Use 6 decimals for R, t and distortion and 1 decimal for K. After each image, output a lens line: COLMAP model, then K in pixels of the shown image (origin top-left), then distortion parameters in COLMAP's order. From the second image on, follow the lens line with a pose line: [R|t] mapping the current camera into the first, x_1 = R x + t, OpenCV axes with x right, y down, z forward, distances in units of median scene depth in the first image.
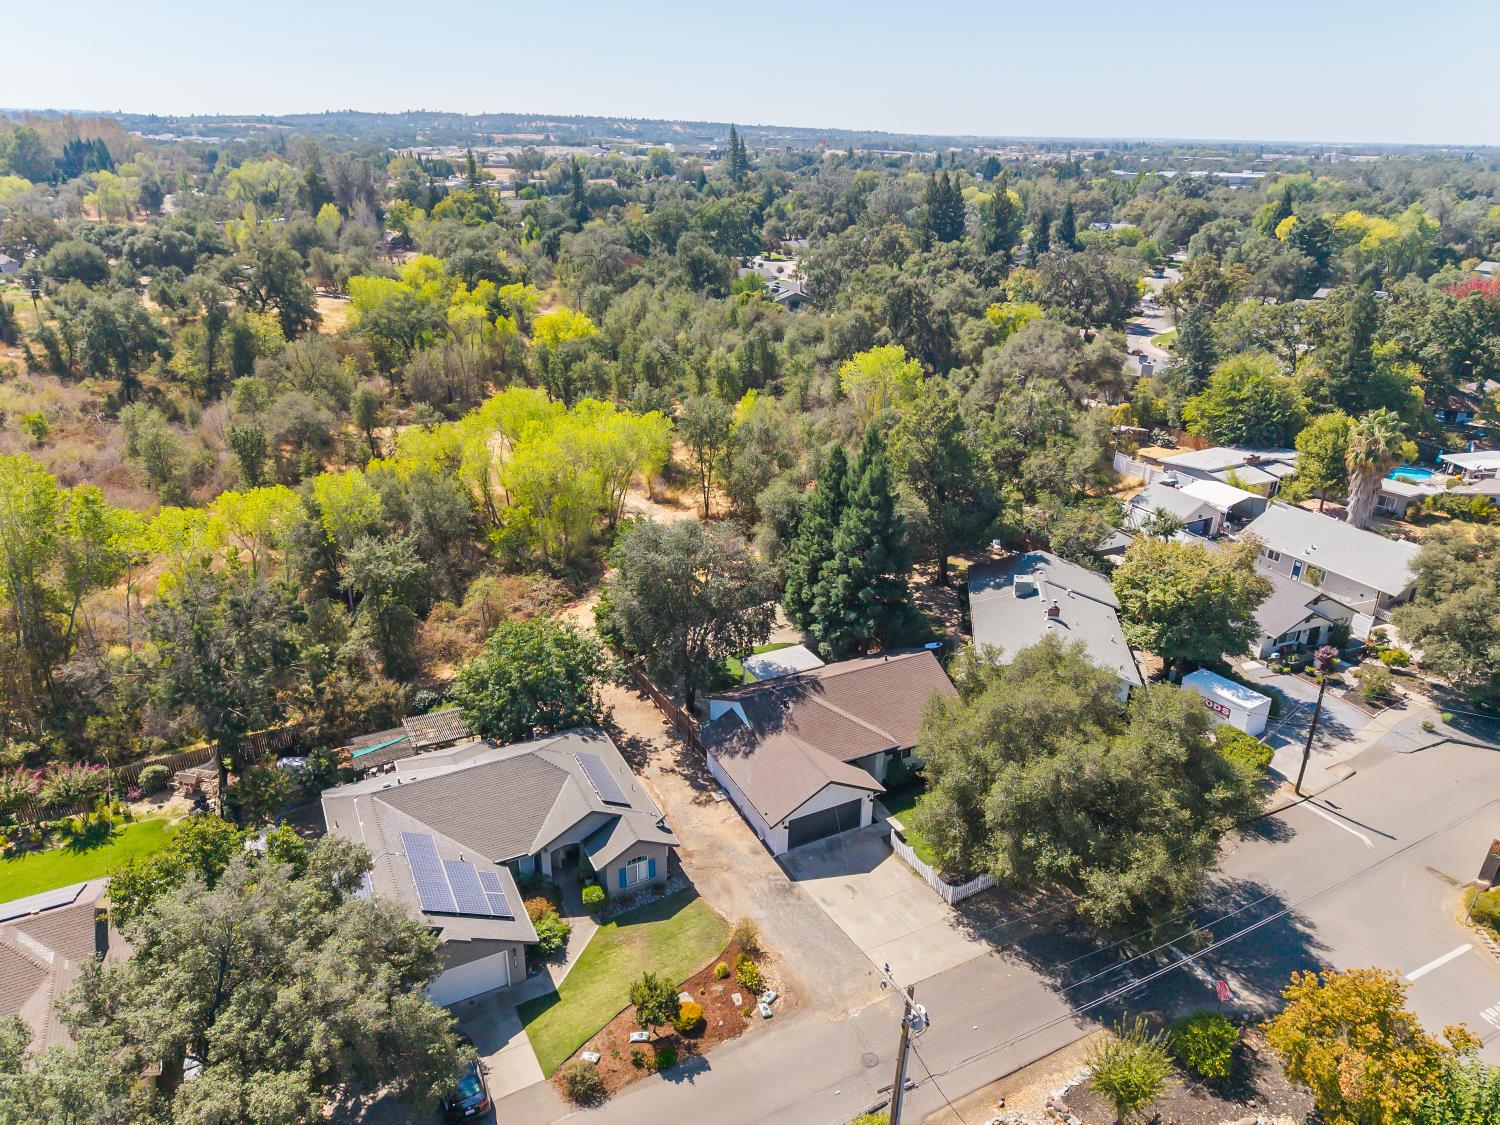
lens RADIAL K [[1005.7, 0, 750.0], [0, 1005.7, 562.5], [0, 0, 1]] dist [0.043693, -0.053907]
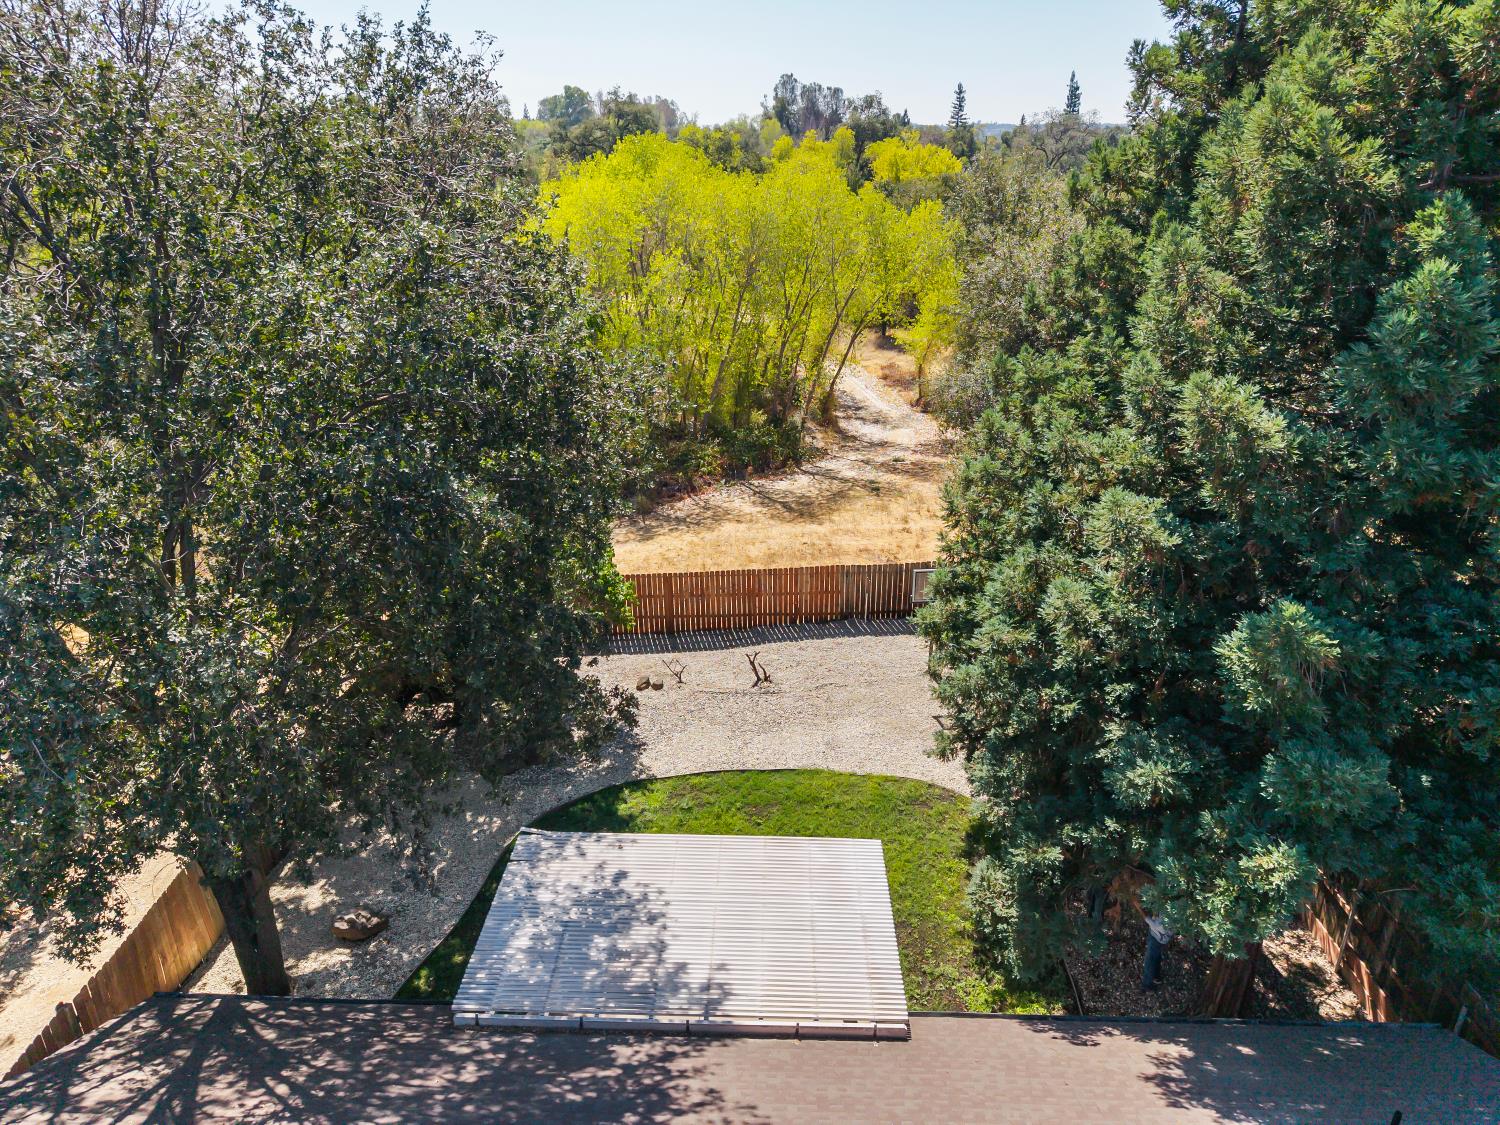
lens RADIAL K [[1002.6, 0, 746.5], [0, 1002.6, 561.1], [0, 0, 1]] dist [0.123888, -0.213740]
pose [[0.873500, 0.174831, -0.454347, 0.132534], [-0.184387, 0.982570, 0.023597, 0.033851], [0.450553, 0.063164, 0.890512, 0.983380]]
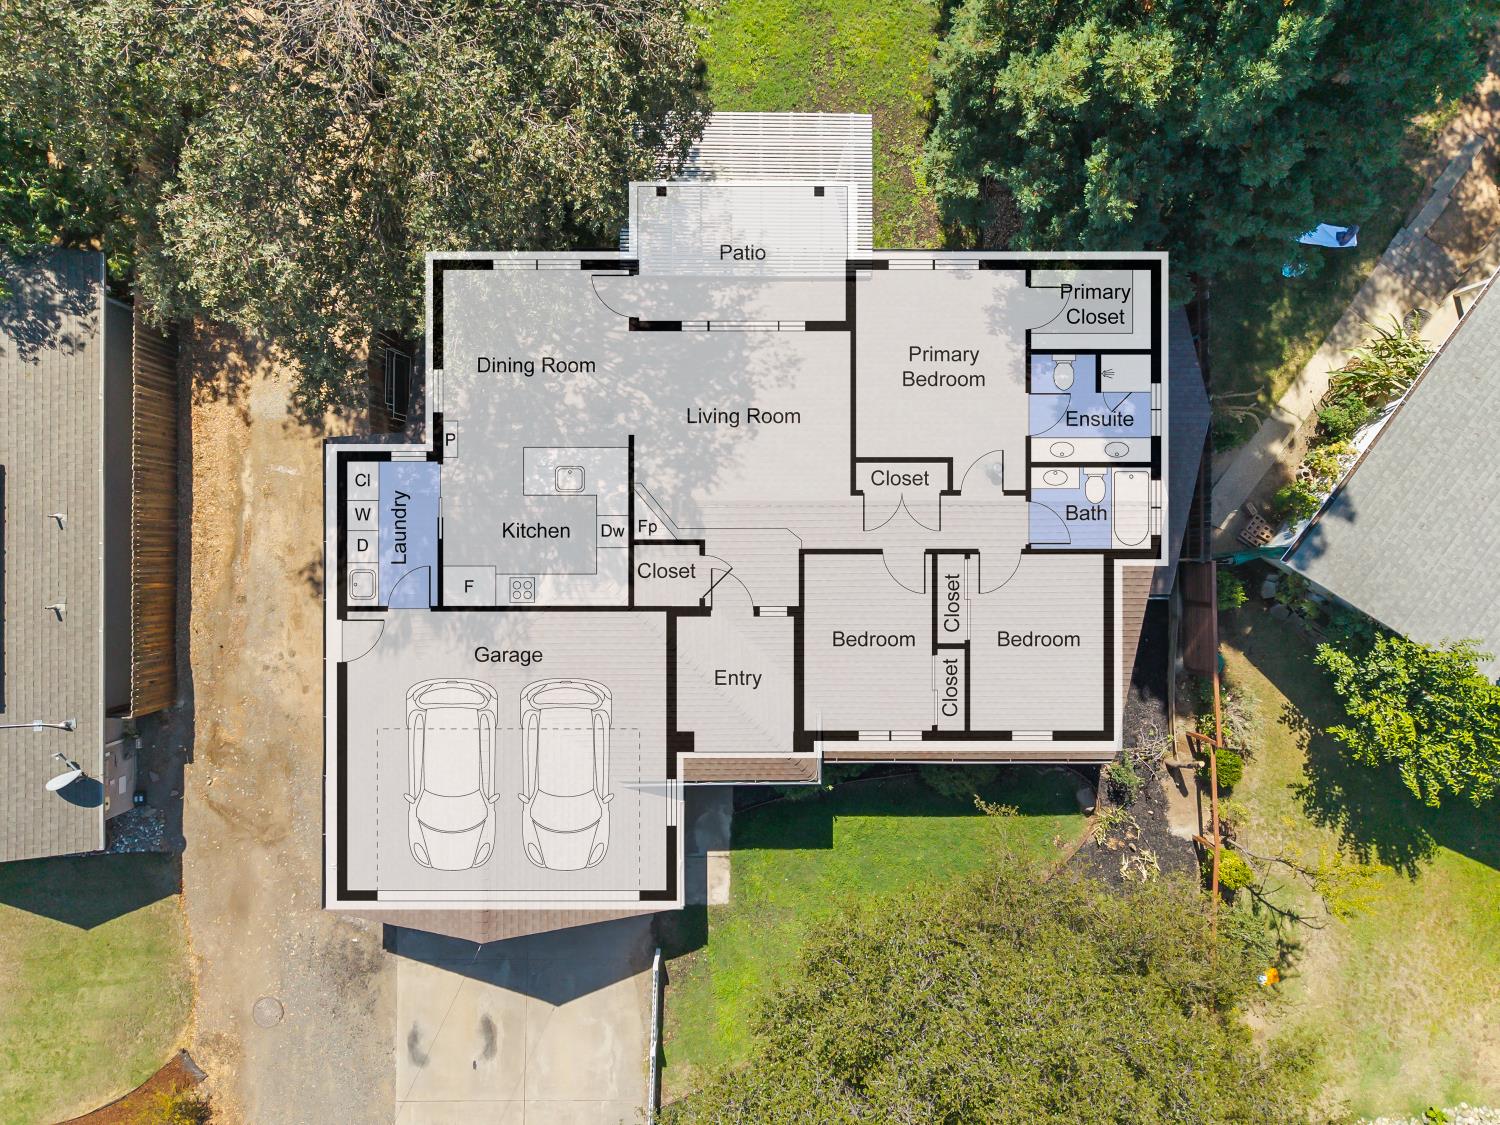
lens RADIAL K [[1028.6, 0, 771.2], [0, 1028.6, 542.8], [0, 0, 1]] dist [-0.033400, 0.053359]
pose [[0.887705, 0.460372, -0.006114, 0.101815], [-0.187740, 0.374069, 0.908199, -0.165567], [0.420397, -0.805065, 0.418493, 0.934850]]
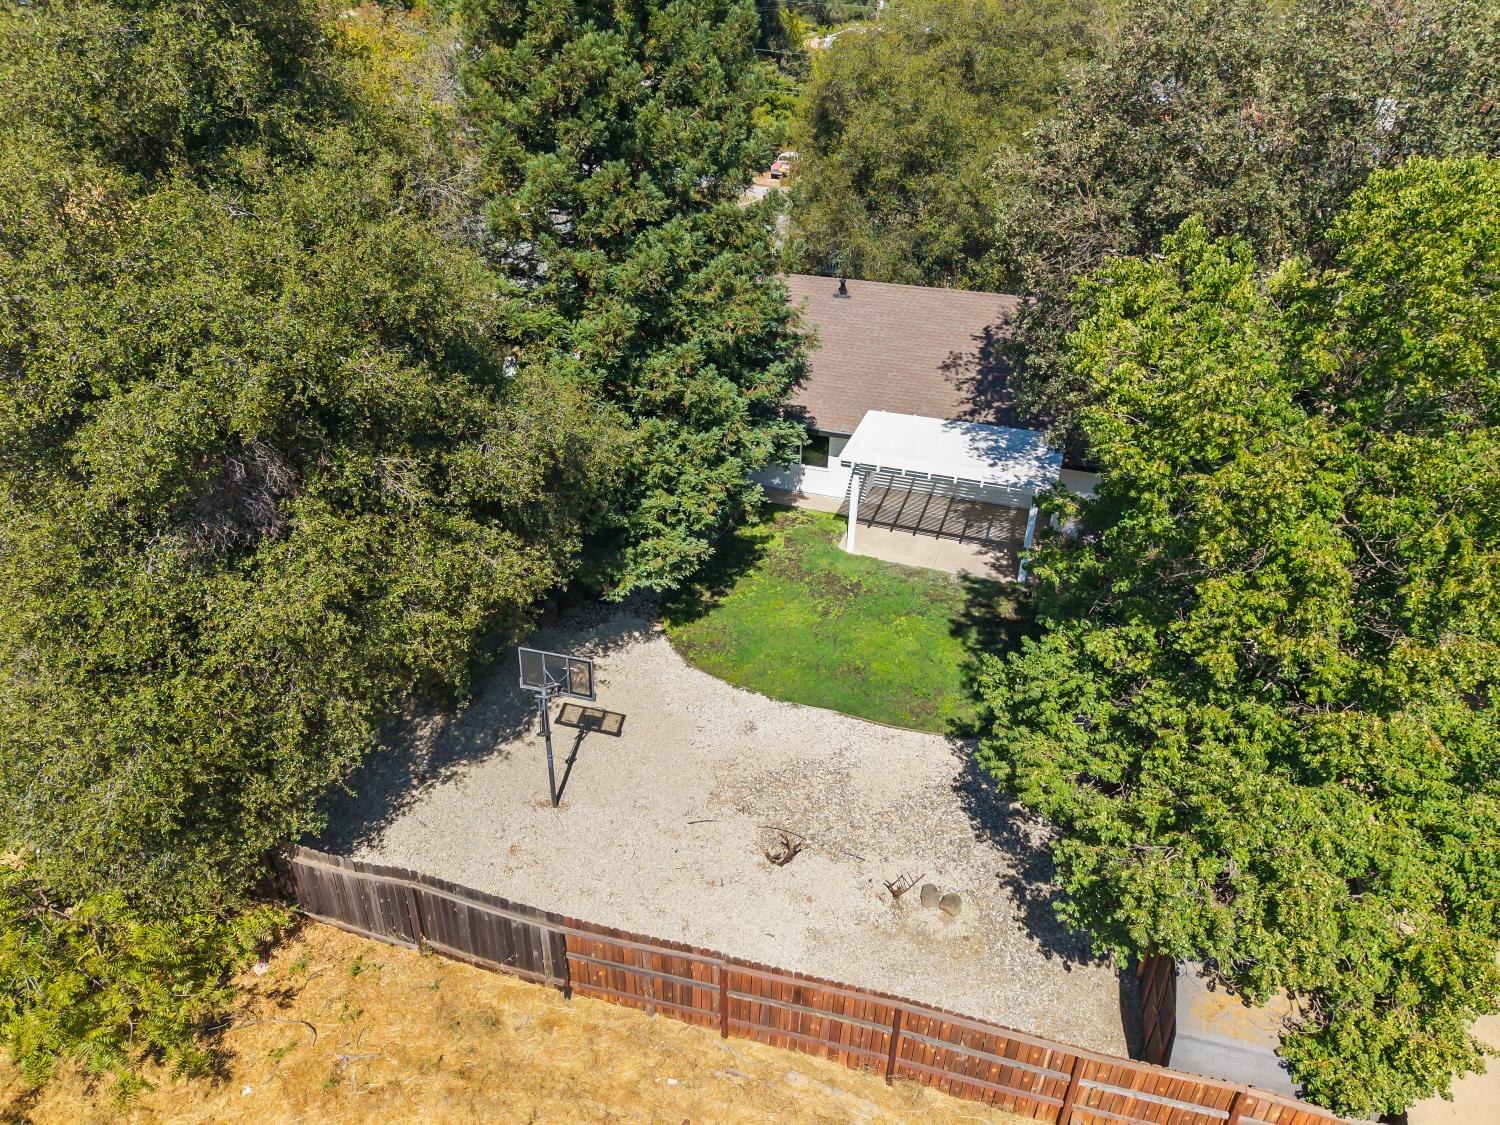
lens RADIAL K [[1006.1, 0, 750.0], [0, 1006.1, 562.5], [0, 0, 1]] dist [0.087471, -0.091767]
pose [[-0.684635, -0.392704, 0.614051, -0.190220], [0.260260, 0.655209, 0.709201, -0.180160], [-0.680838, 0.645357, -0.346374, 1.422200]]
